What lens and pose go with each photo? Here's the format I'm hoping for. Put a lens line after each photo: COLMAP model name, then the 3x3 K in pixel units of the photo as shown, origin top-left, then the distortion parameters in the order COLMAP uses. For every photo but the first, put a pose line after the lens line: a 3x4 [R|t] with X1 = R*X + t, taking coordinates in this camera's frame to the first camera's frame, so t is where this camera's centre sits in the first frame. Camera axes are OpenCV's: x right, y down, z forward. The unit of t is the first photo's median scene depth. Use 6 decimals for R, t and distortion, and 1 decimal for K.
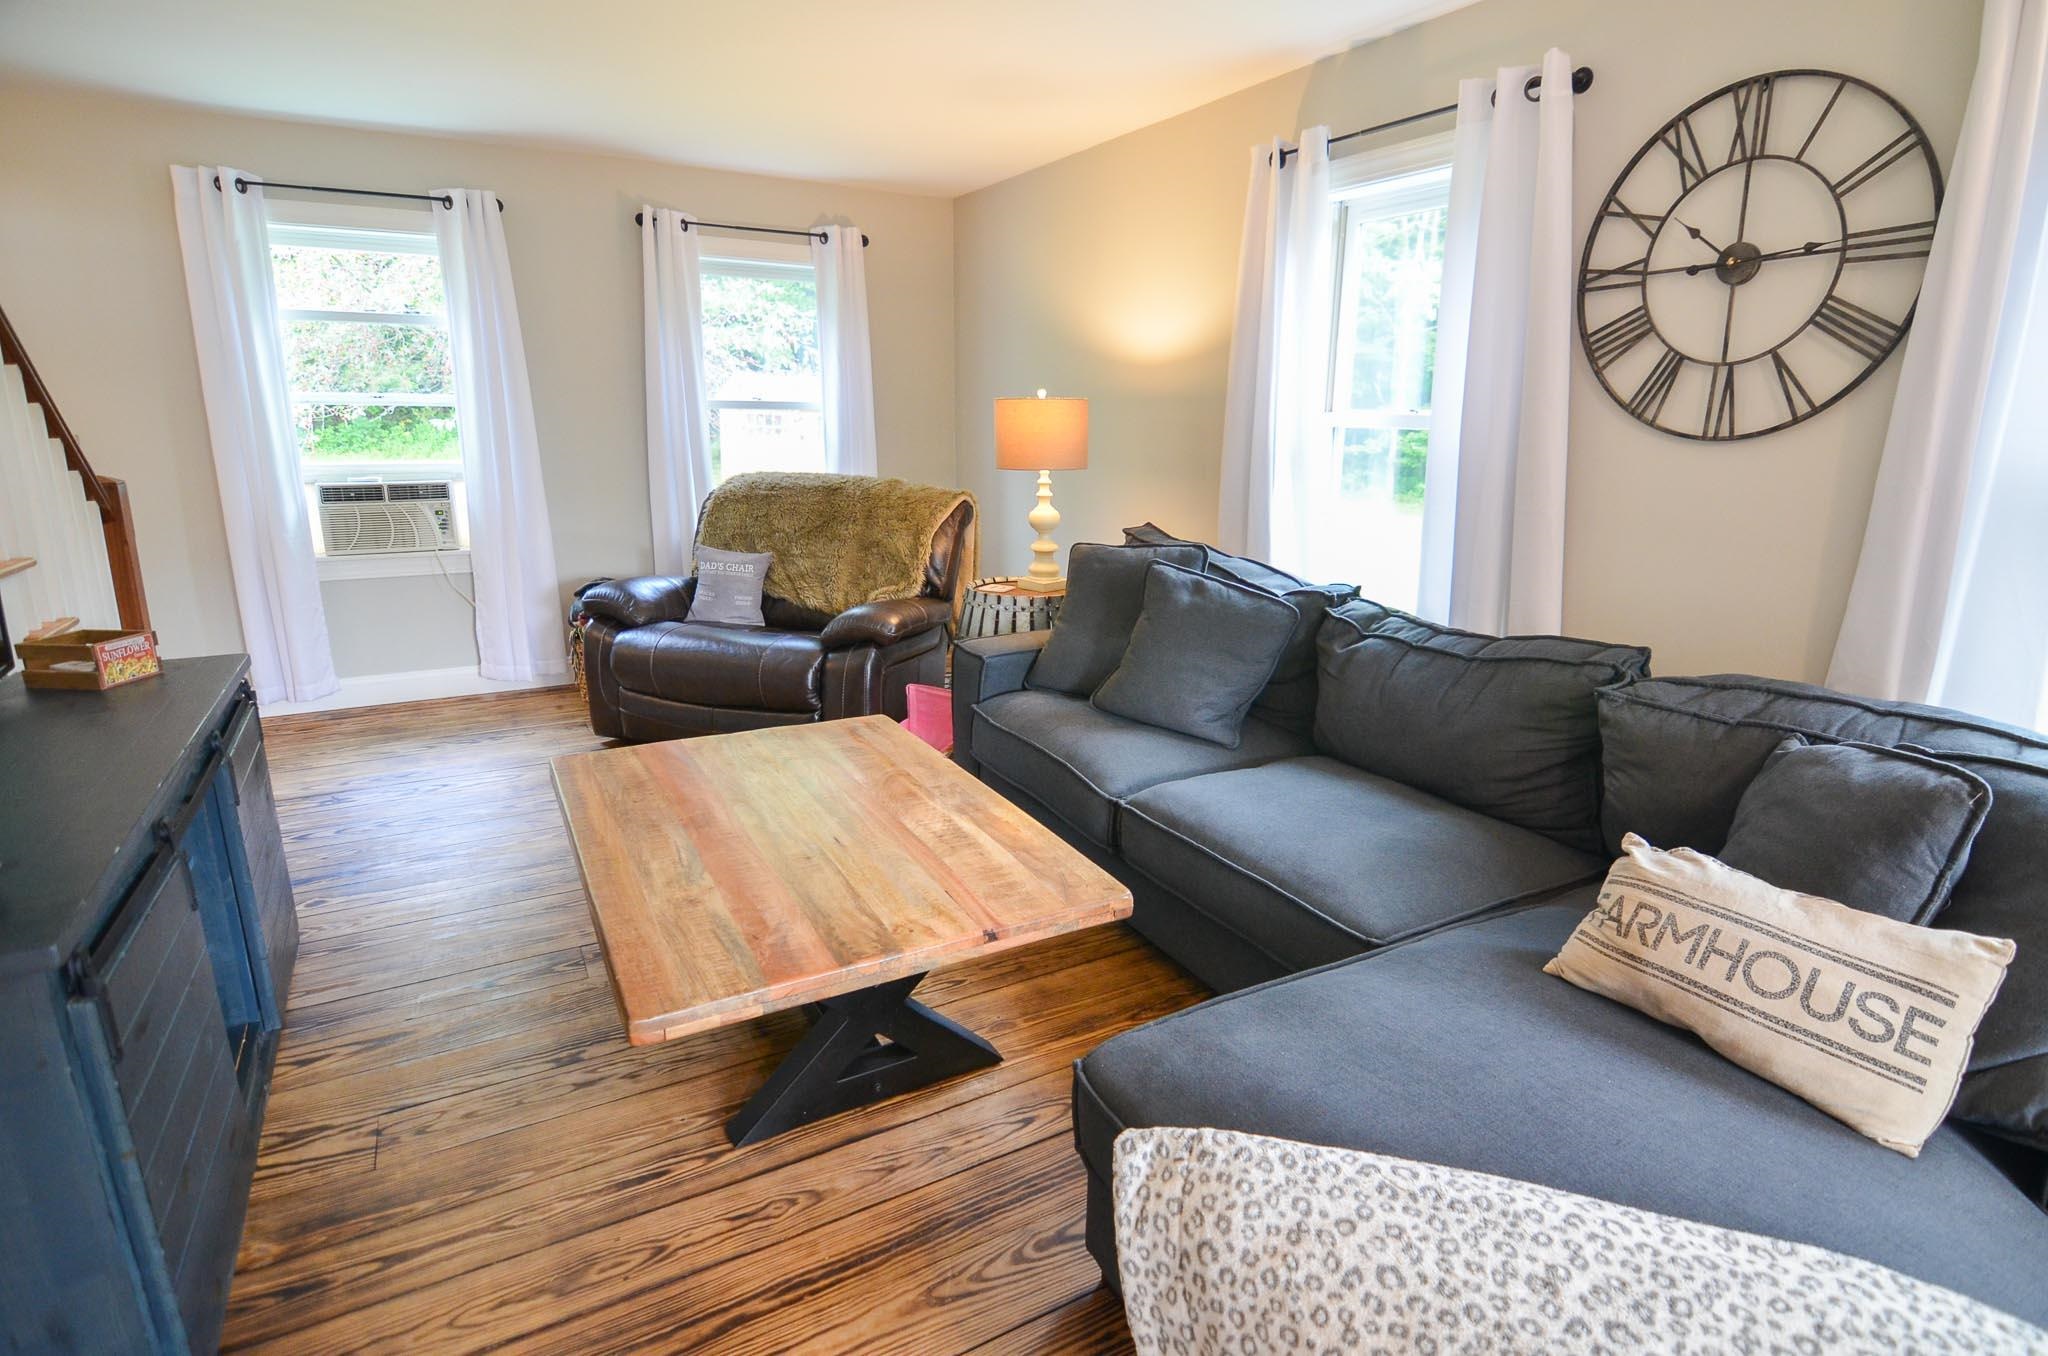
lens RADIAL K [[1044.3, 0, 1017.0], [0, 1044.3, 674.2], [0, 0, 1]] dist [-0.004458, -0.015237]
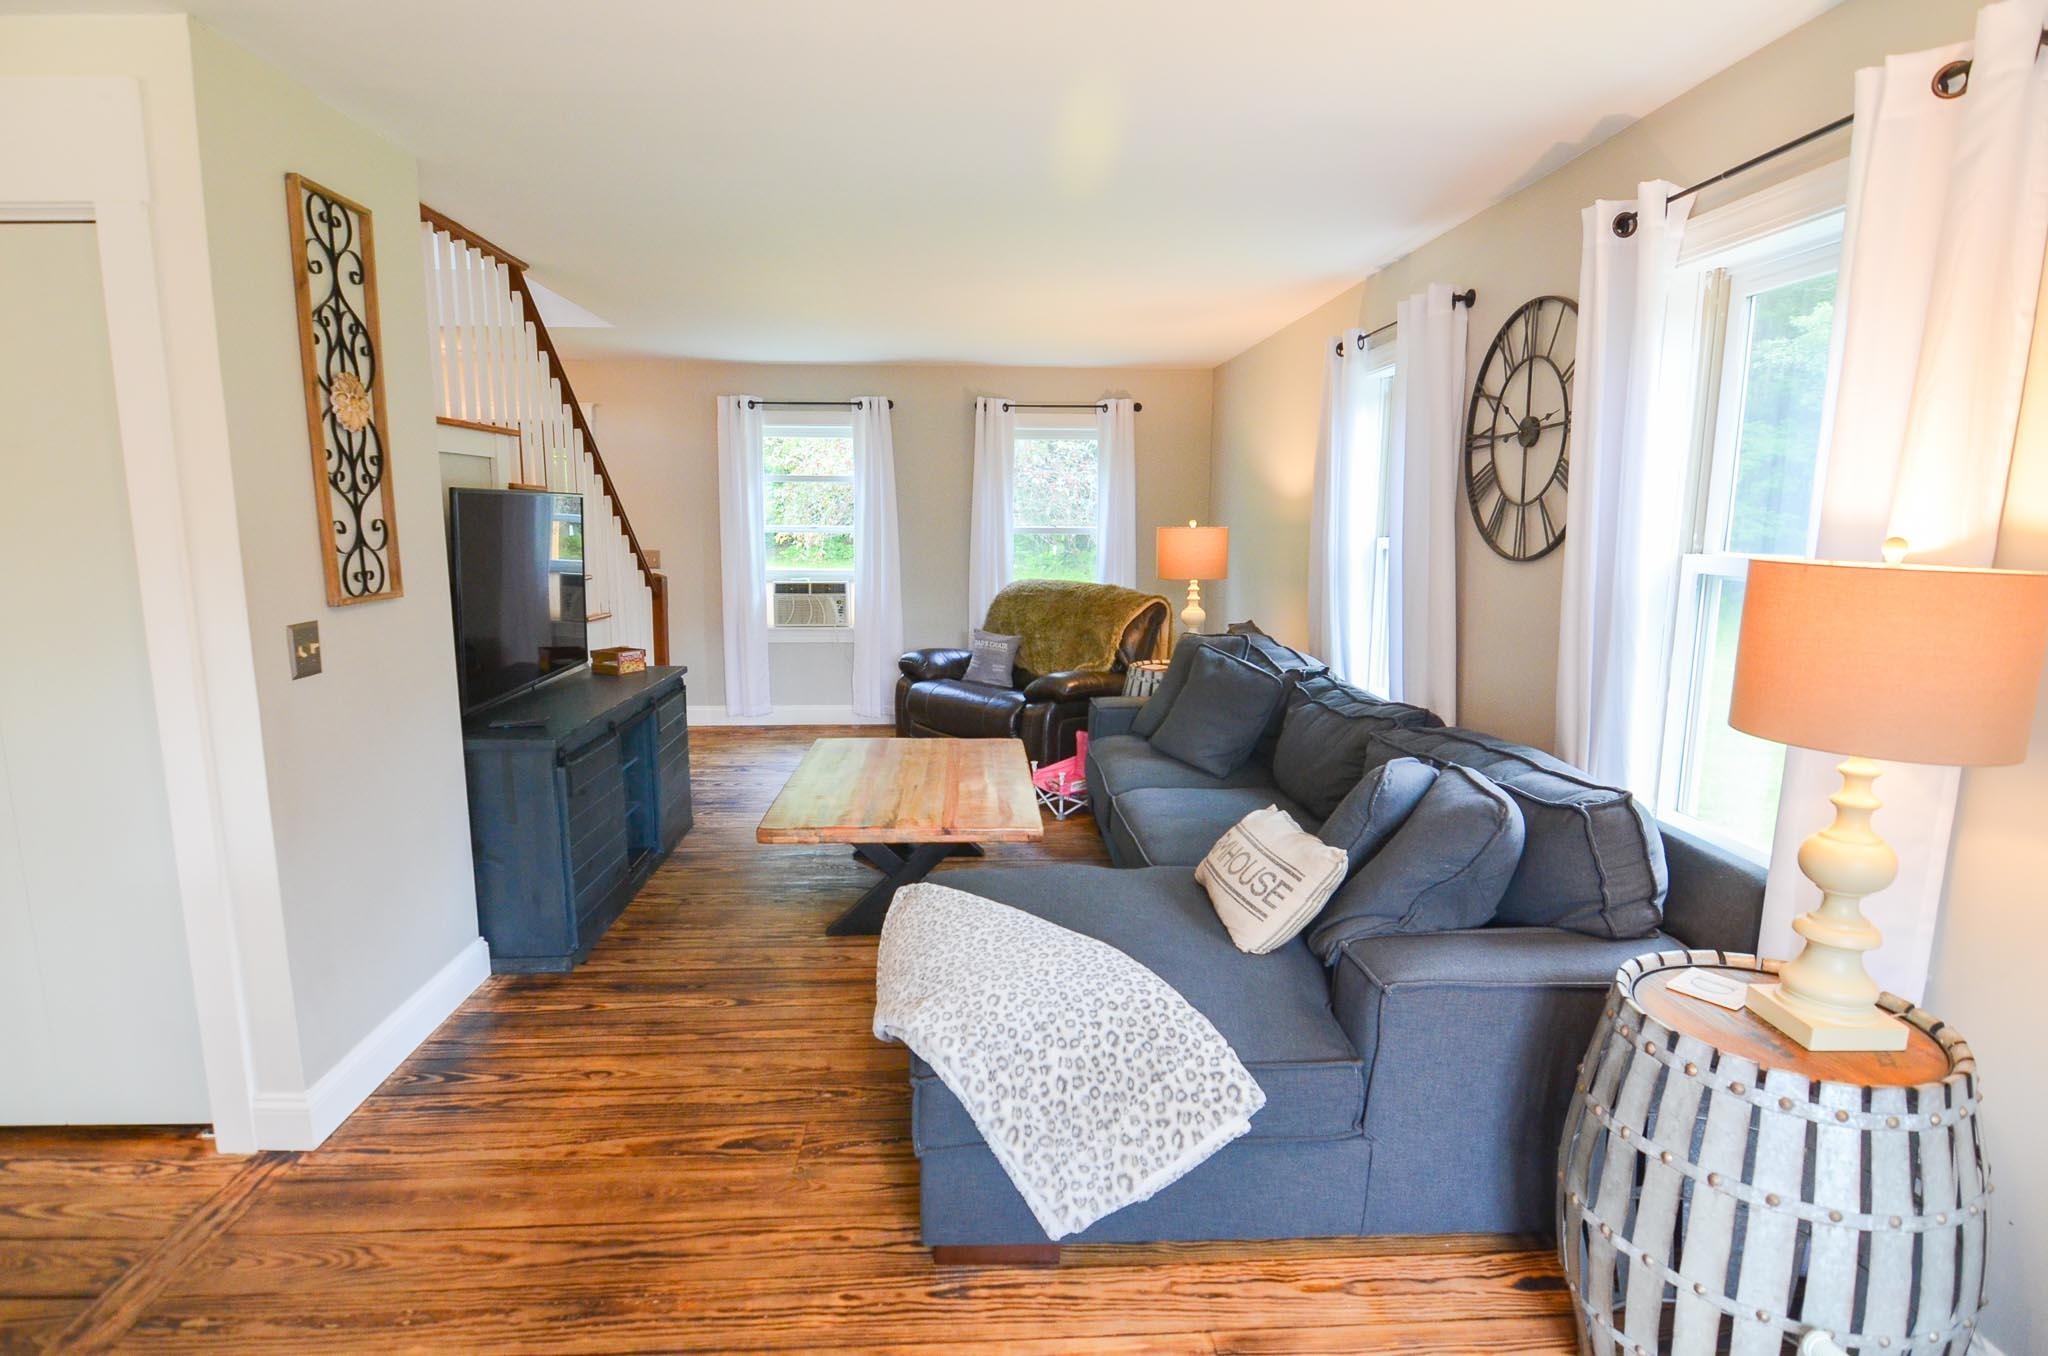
lens RADIAL K [[1027.1, 0, 939.5], [0, 1027.1, 678.2], [0, 0, 1]] dist [-0.000751, -0.000822]
pose [[0.869432, 0.061830, -0.490168, 0.536636], [-0.110271, 0.991395, -0.070538, 0.076239], [0.481589, 0.115380, 0.868769, -0.375762]]
